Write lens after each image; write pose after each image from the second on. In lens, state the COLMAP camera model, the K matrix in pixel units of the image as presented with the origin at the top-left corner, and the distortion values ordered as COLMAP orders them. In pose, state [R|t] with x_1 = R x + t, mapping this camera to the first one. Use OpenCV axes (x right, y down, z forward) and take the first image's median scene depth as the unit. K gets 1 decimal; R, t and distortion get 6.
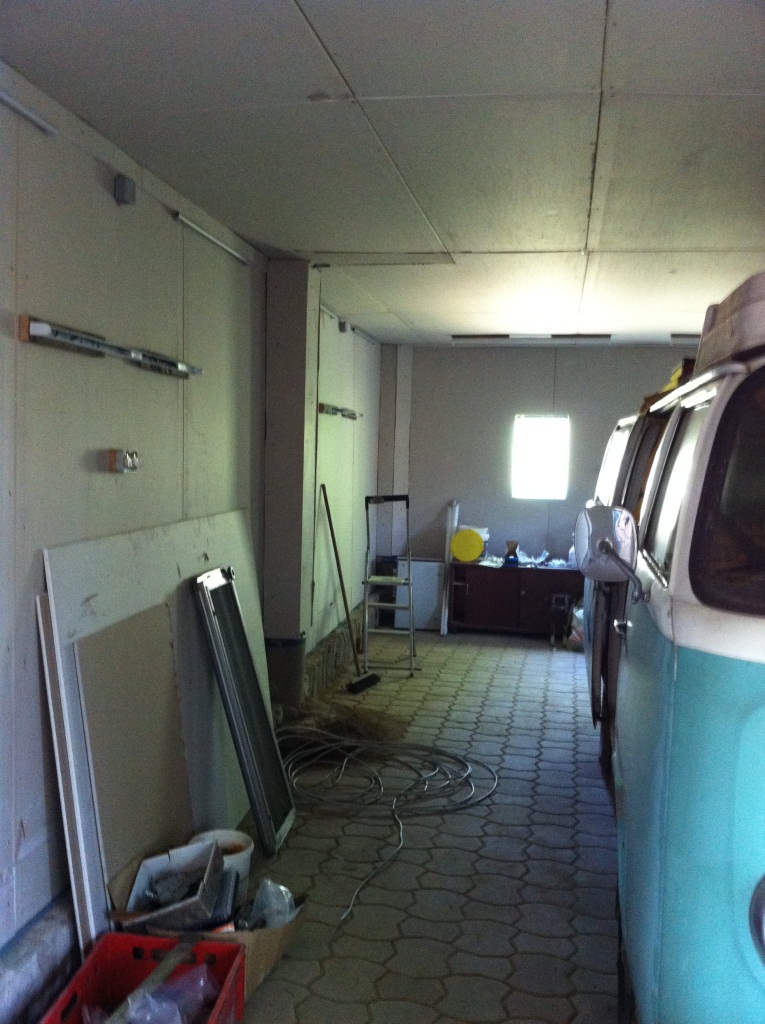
lens RADIAL K [[1004.5, 0, 386.4], [0, 1004.5, 516.2], [0, 0, 1]] dist [0.039876, 0.000000]
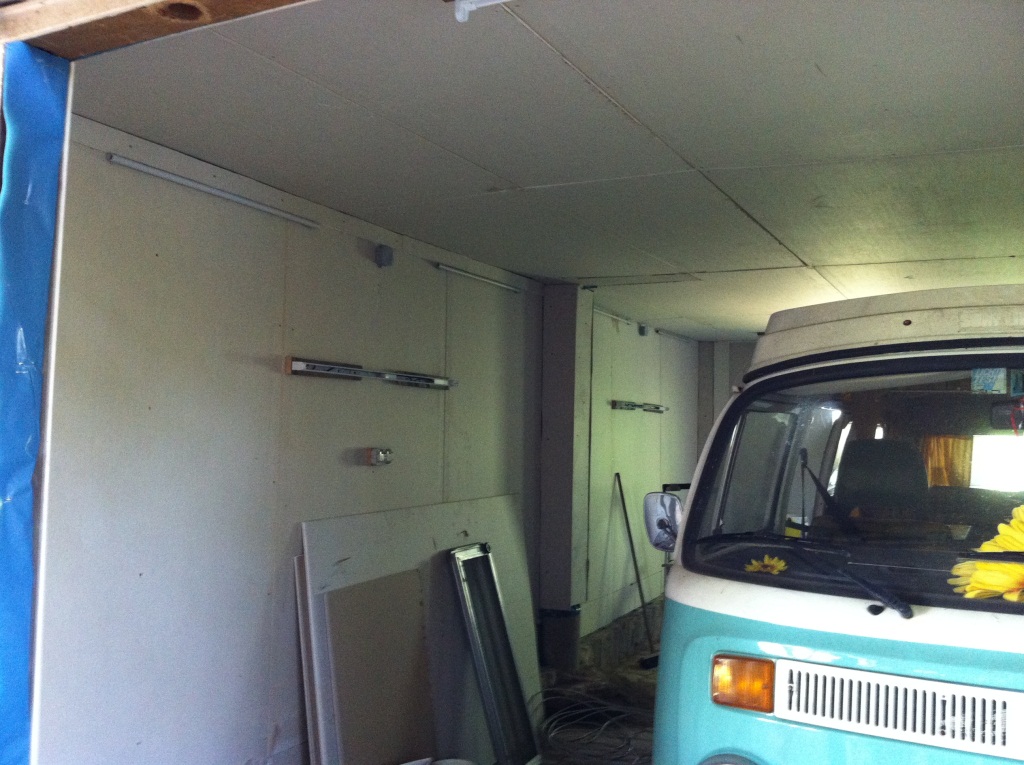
lens RADIAL K [[1004.5, 0, 509.5], [0, 1004.5, 384.4], [0, 0, 1]] dist [0.039876, 0.000000]
pose [[0.962390, -0.023268, -0.270675, 0.204881], [-0.008715, 0.993169, -0.116363, 0.001861], [0.271534, 0.114345, 0.955612, -0.170081]]
